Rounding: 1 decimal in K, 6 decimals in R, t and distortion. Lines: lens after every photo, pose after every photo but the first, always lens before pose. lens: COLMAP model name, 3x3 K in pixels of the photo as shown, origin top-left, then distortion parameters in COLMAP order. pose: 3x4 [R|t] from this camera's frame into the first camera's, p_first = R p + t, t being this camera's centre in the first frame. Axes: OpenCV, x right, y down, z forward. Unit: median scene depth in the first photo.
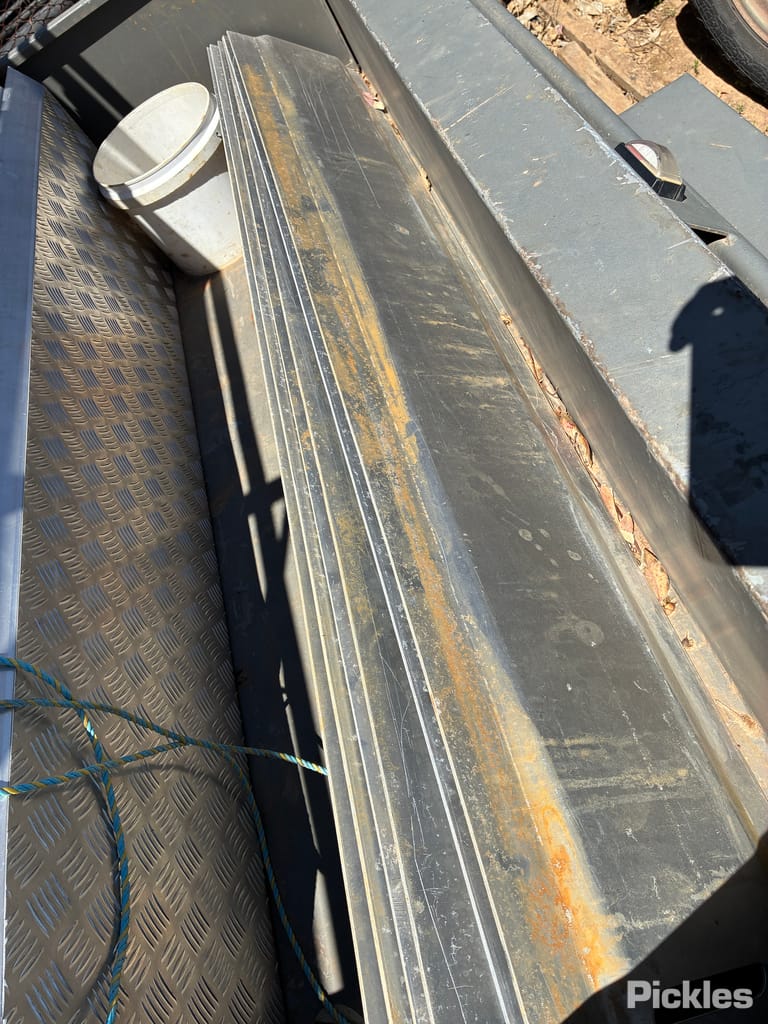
lens RADIAL K [[773.6, 0, 369.7], [0, 773.6, 513.2], [0, 0, 1]] dist [0.049058, -0.056294]
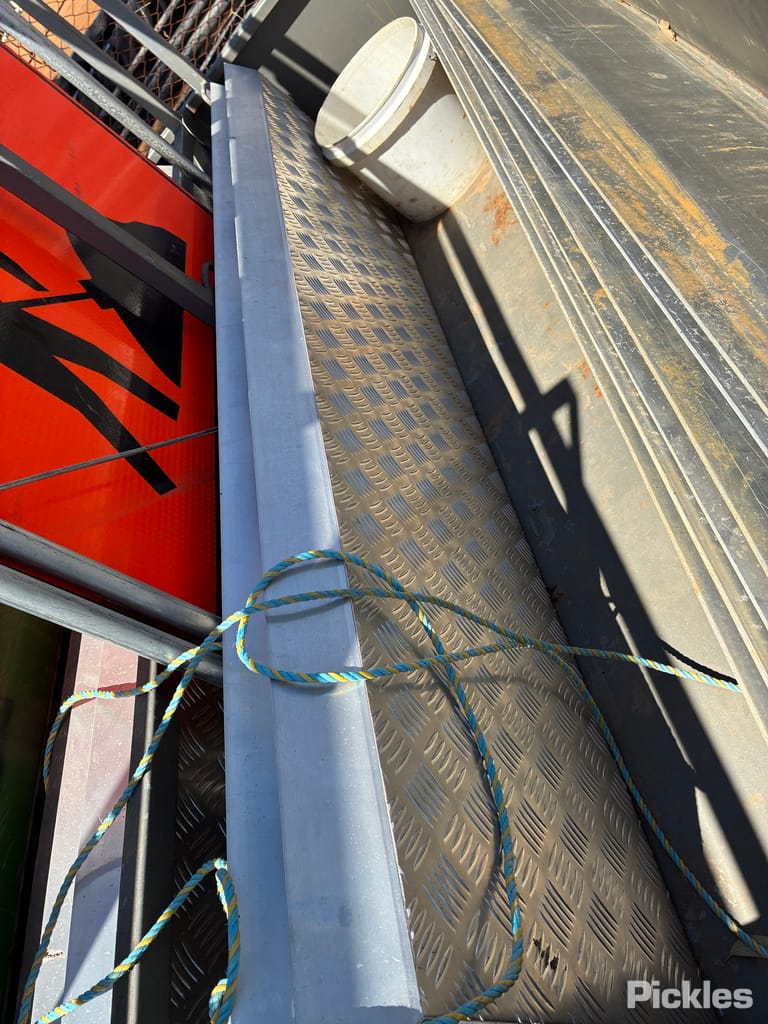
lens RADIAL K [[773.6, 0, 369.7], [0, 773.6, 513.2], [0, 0, 1]] dist [0.049058, -0.056294]
pose [[0.943347, -0.147792, -0.297076, -0.089472], [0.147713, 0.988766, -0.022846, 0.109094], [0.297115, -0.022330, 0.954581, 0.072408]]
